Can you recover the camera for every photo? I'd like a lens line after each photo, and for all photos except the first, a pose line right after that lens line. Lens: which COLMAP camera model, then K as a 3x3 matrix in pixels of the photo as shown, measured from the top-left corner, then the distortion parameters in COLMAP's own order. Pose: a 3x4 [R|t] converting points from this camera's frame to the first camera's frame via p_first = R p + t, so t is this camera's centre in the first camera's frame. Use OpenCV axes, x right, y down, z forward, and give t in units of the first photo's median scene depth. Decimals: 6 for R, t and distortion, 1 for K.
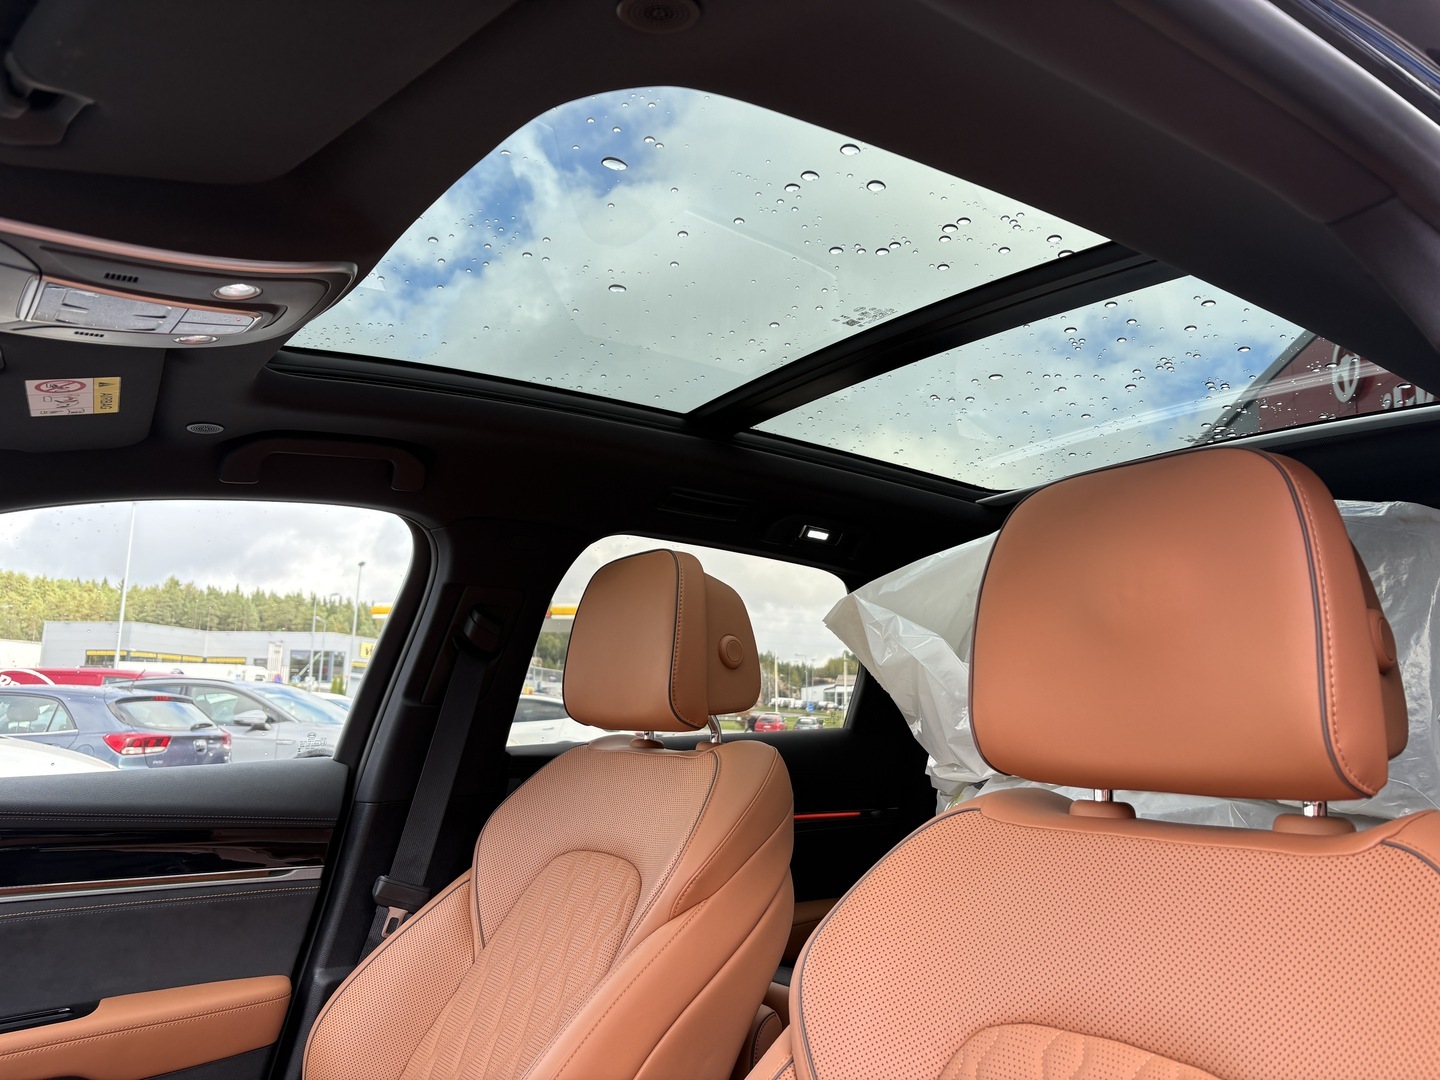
lens RADIAL K [[1070.1, 0, 716.4], [0, 1070.1, 543.1], [0, 0, 1]] dist [-0.012171, 0.000237]
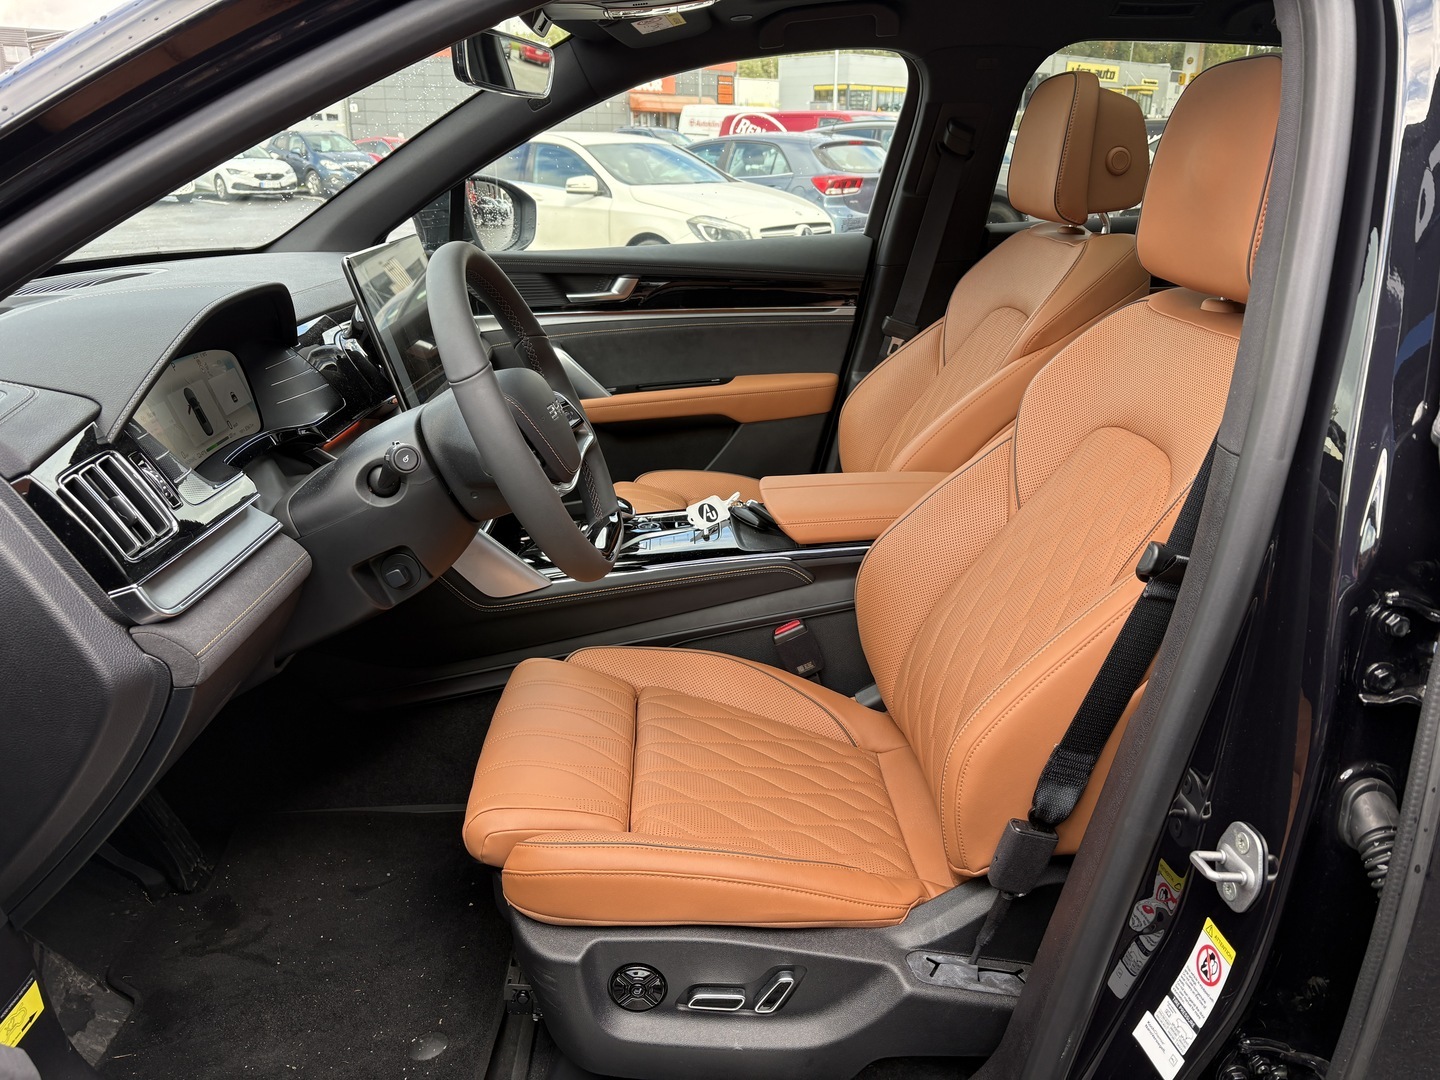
lens RADIAL K [[1070.1, 0, 719.6], [0, 1070.1, 539.8], [0, 0, 1]] dist [-0.012171, 0.000237]
pose [[0.816066, 0.180392, -0.549086, 0.361704], [0.114393, 0.880835, 0.459395, -0.122707], [0.566526, -0.437708, 0.698184, -0.305924]]
